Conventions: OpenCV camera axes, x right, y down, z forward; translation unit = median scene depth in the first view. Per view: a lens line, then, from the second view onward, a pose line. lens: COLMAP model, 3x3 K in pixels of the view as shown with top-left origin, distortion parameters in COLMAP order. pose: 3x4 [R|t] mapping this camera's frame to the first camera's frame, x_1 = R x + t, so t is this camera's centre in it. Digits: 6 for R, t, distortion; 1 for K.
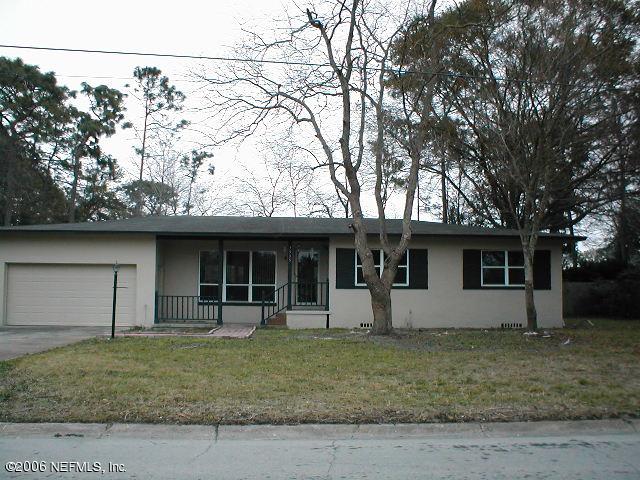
lens RADIAL K [[641.8, 0, 319.7], [0, 641.8, 249.6], [0, 0, 1]] dist [-0.150782, 0.167947]
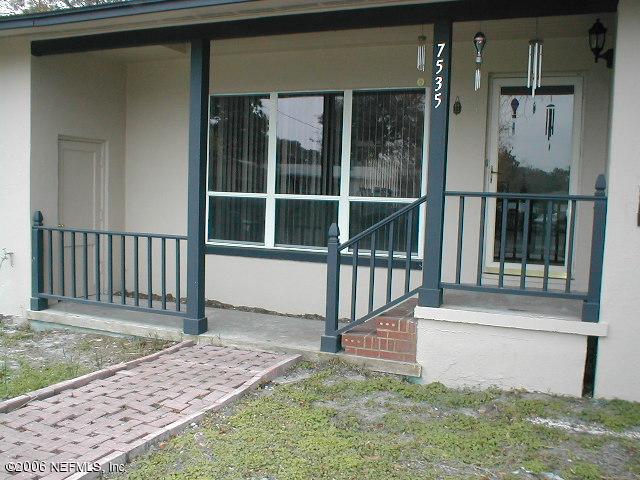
lens RADIAL K [[641.8, 0, 319.7], [0, 641.8, 249.6], [0, 0, 1]] dist [-0.150782, 0.167947]
pose [[0.912732, 0.056019, -0.404699, 0.012440], [0.003932, 0.989305, 0.145808, 0.036902], [0.408539, -0.134675, 0.902750, 0.759715]]
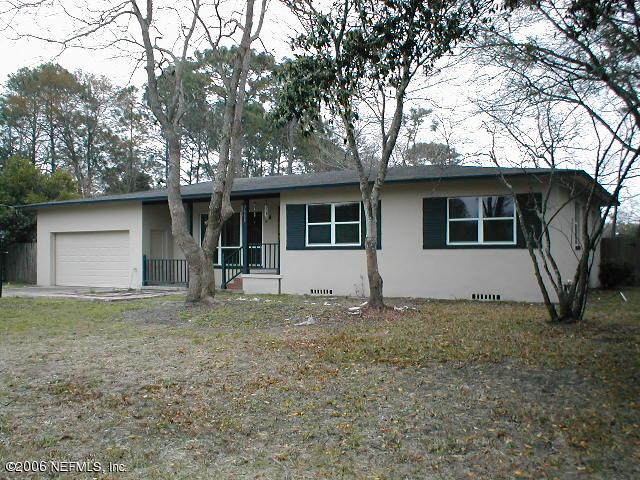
lens RADIAL K [[641.8, 0, 319.7], [0, 641.8, 249.6], [0, 0, 1]] dist [-0.150782, 0.167947]
pose [[0.853067, -0.013224, -0.521634, 0.530744], [0.045437, 0.997764, 0.049012, 0.018583], [0.519819, -0.065512, 0.851761, 0.262885]]
